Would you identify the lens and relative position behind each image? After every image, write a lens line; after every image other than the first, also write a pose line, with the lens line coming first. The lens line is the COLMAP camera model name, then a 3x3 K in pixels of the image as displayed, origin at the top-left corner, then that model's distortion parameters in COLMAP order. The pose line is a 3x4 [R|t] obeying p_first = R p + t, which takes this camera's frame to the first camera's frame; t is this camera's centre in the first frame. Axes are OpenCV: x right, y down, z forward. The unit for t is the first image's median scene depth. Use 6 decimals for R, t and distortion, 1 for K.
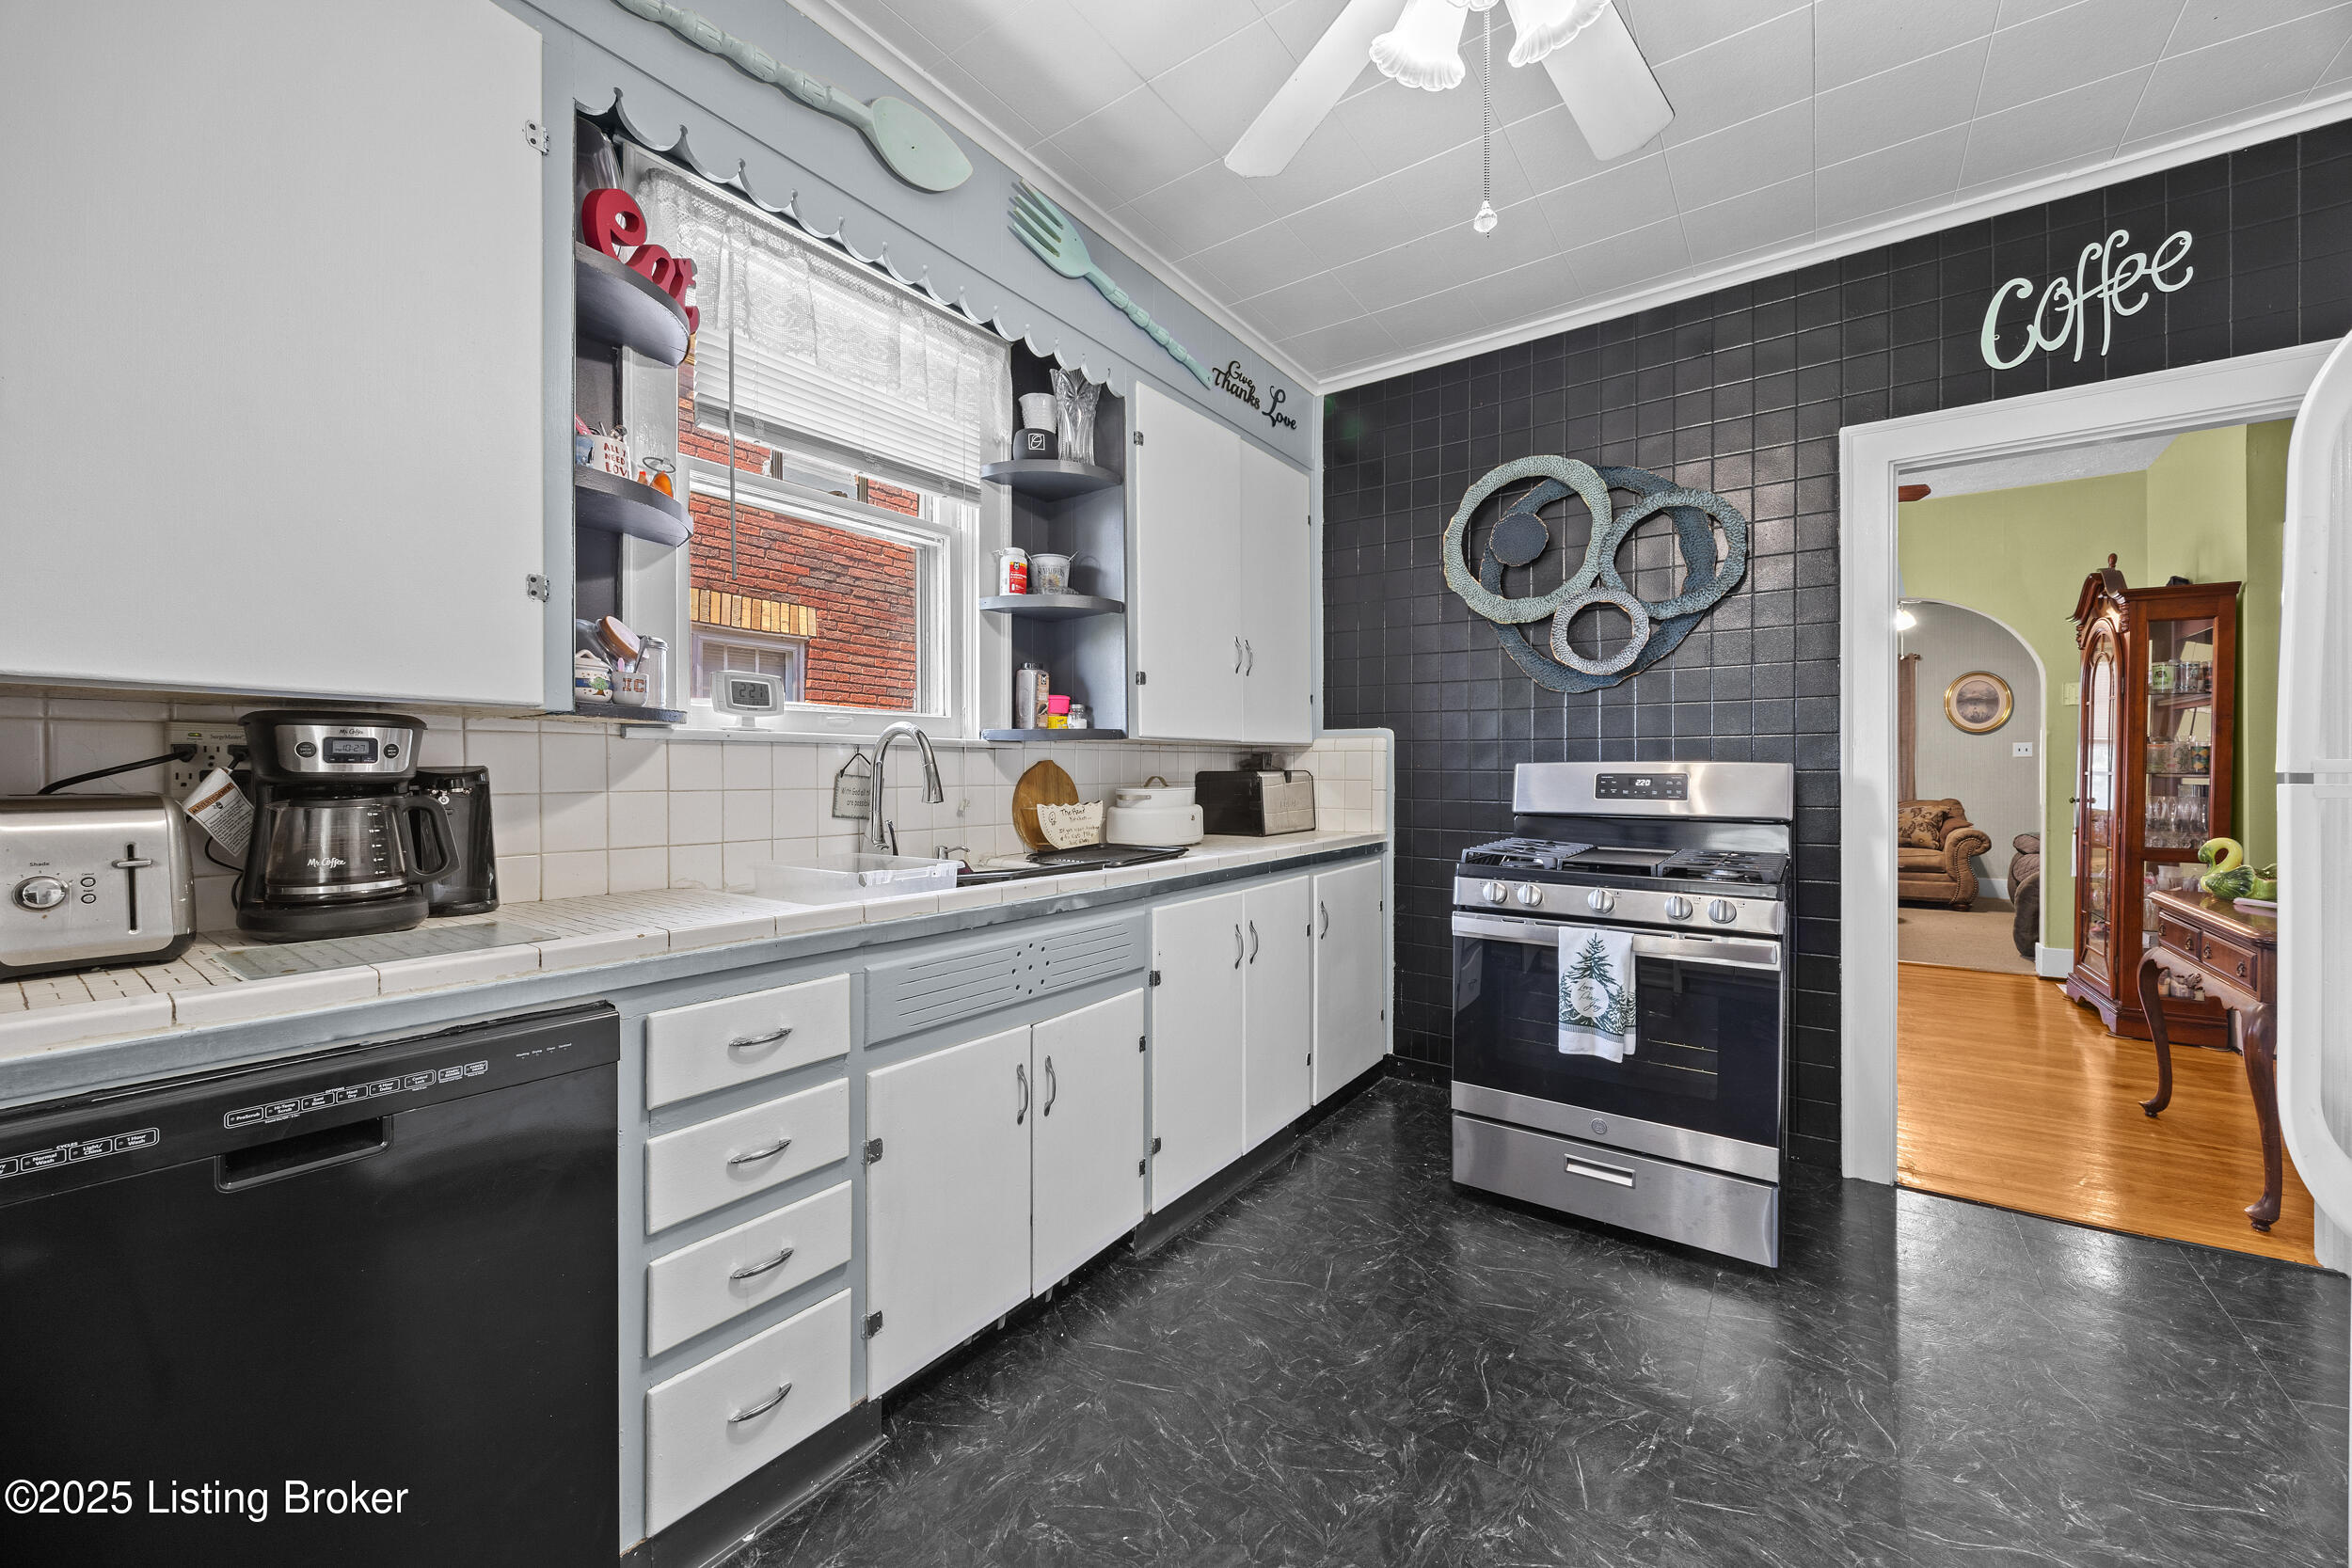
lens RADIAL K [[910.0, 0, 1178.5], [0, 910.0, 787.6], [0, 0, 1]] dist [0.002375, -0.000063]
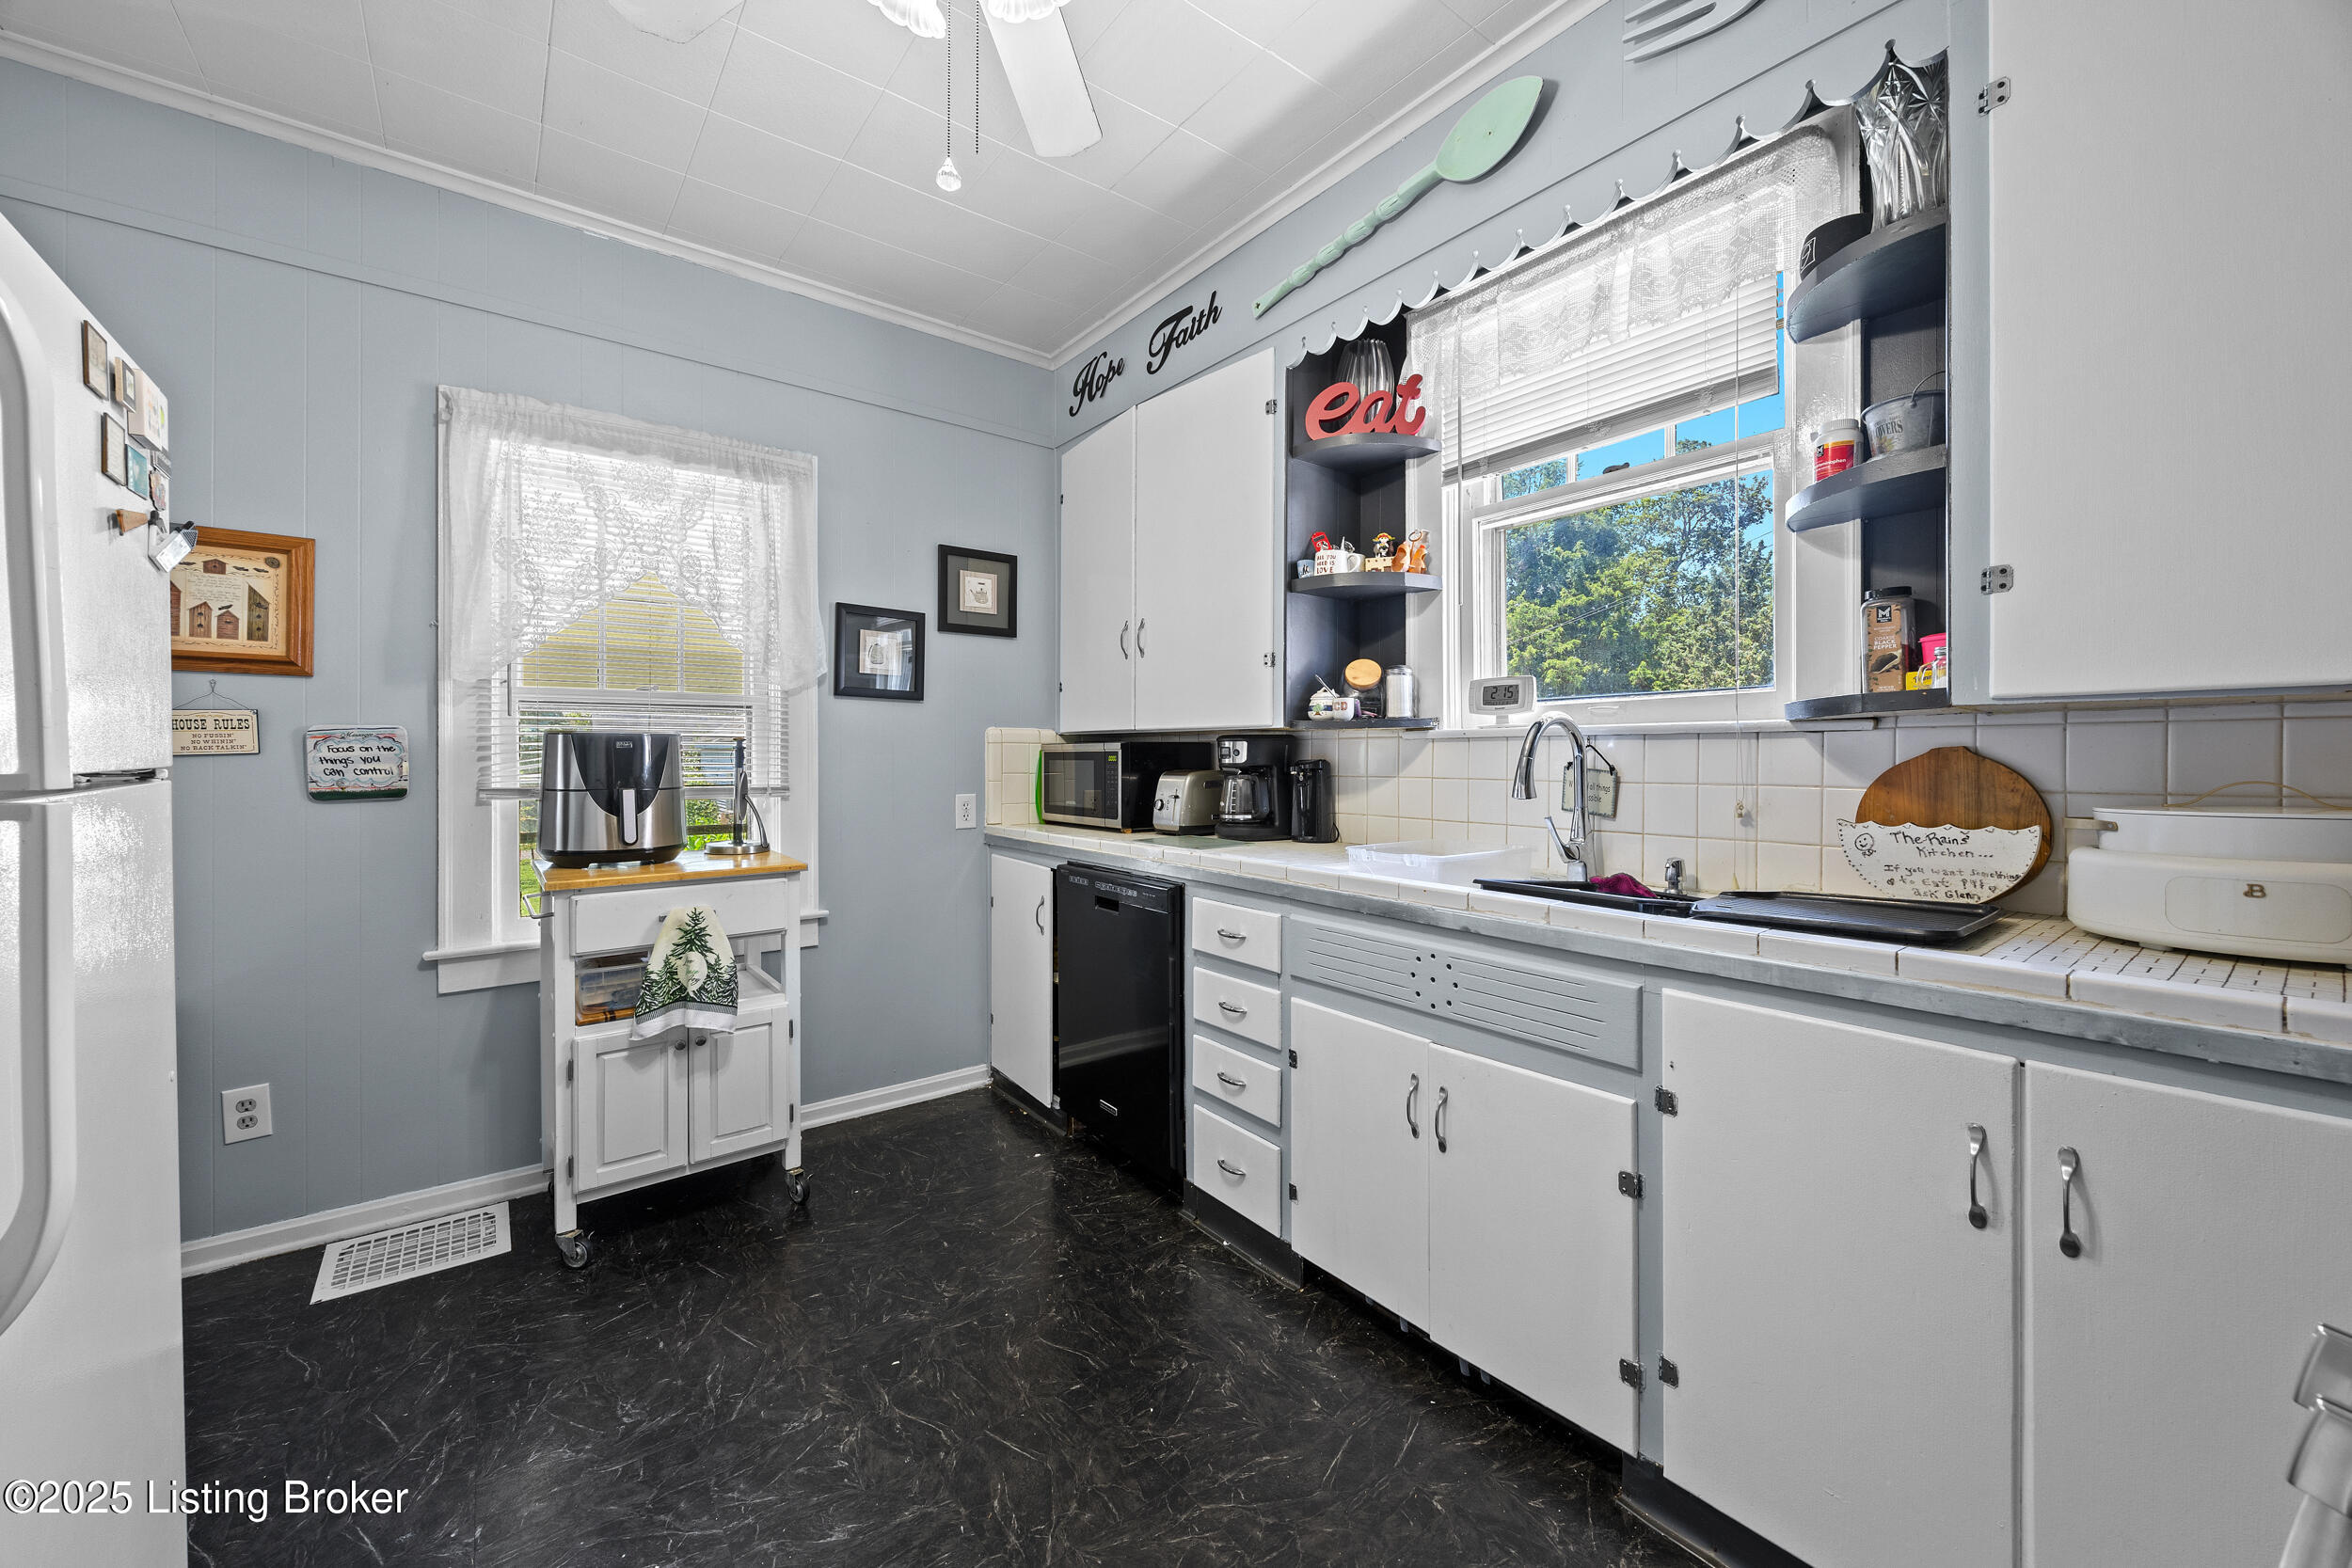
lens RADIAL K [[910.0, 0, 1189.8], [0, 910.0, 765.5], [0, 0, 1]] dist [0.002375, -0.000063]
pose [[-0.288084, 0.013513, -0.957510, 0.809576], [-0.013389, 0.999746, 0.018138, -0.033194], [0.957511, 0.018046, -0.287830, 1.053897]]
